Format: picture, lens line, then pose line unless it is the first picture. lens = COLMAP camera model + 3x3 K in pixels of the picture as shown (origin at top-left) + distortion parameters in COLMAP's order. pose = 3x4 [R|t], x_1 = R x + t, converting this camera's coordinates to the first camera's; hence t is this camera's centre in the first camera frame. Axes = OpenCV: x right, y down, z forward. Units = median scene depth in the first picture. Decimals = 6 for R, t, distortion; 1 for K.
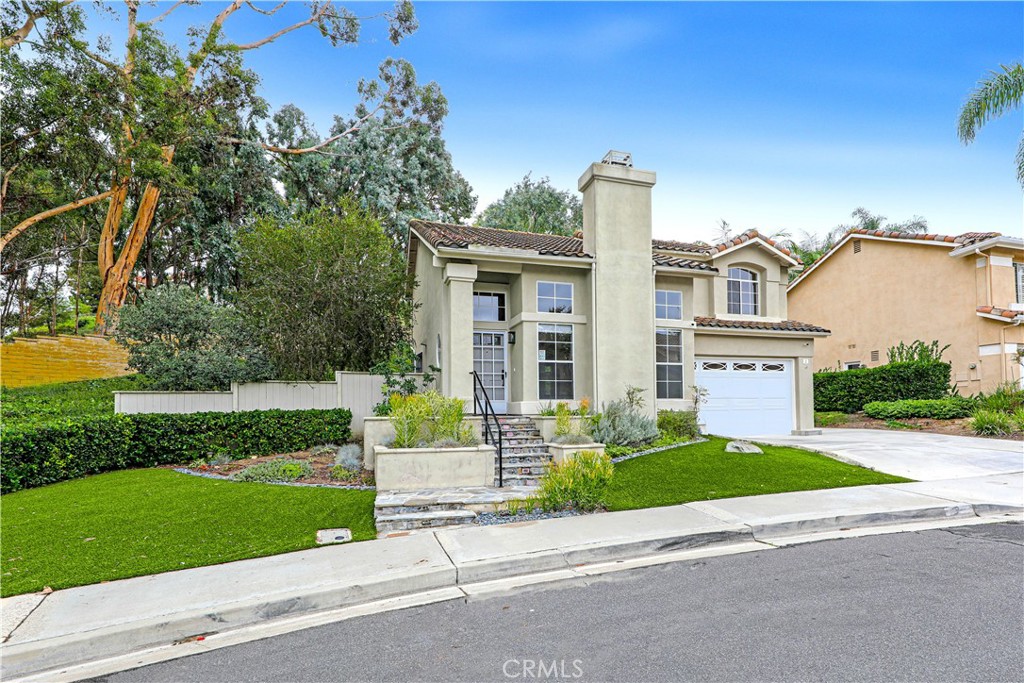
lens RADIAL K [[379.8, 0, 514.7], [0, 379.8, 384.1], [0, 0, 1]] dist [0.009771, -0.002503]
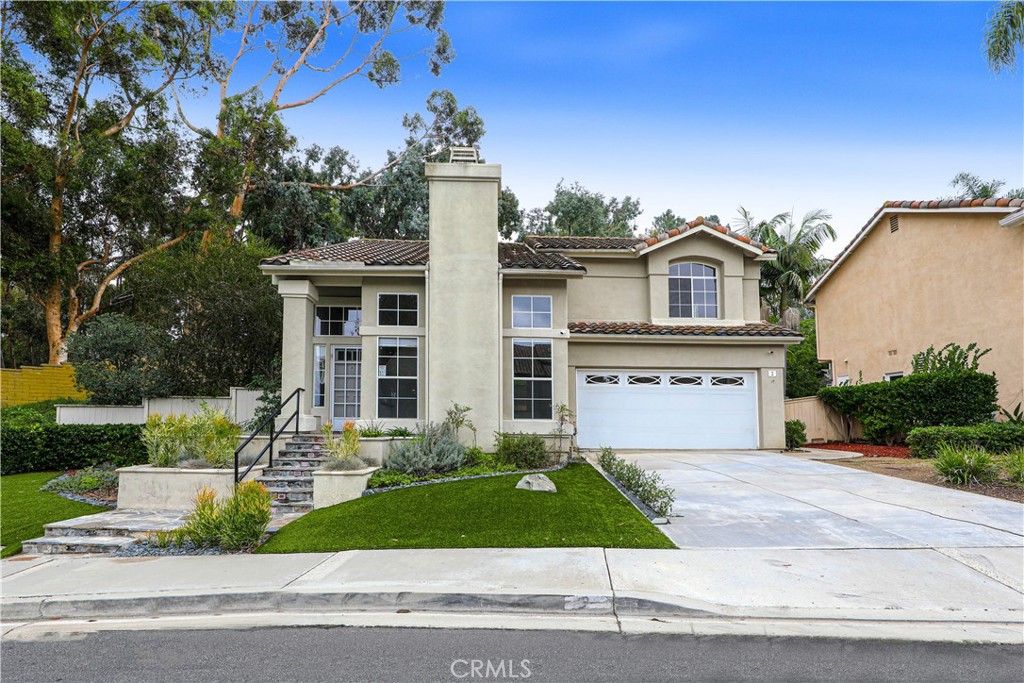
lens RADIAL K [[379.8, 0, 514.7], [0, 379.8, 384.1], [0, 0, 1]] dist [0.009771, -0.002503]
pose [[0.974976, -0.001747, -0.222304, 0.593443], [-0.004507, 0.999608, -0.027623, -0.018806], [0.222266, 0.027934, 0.974586, 0.152906]]
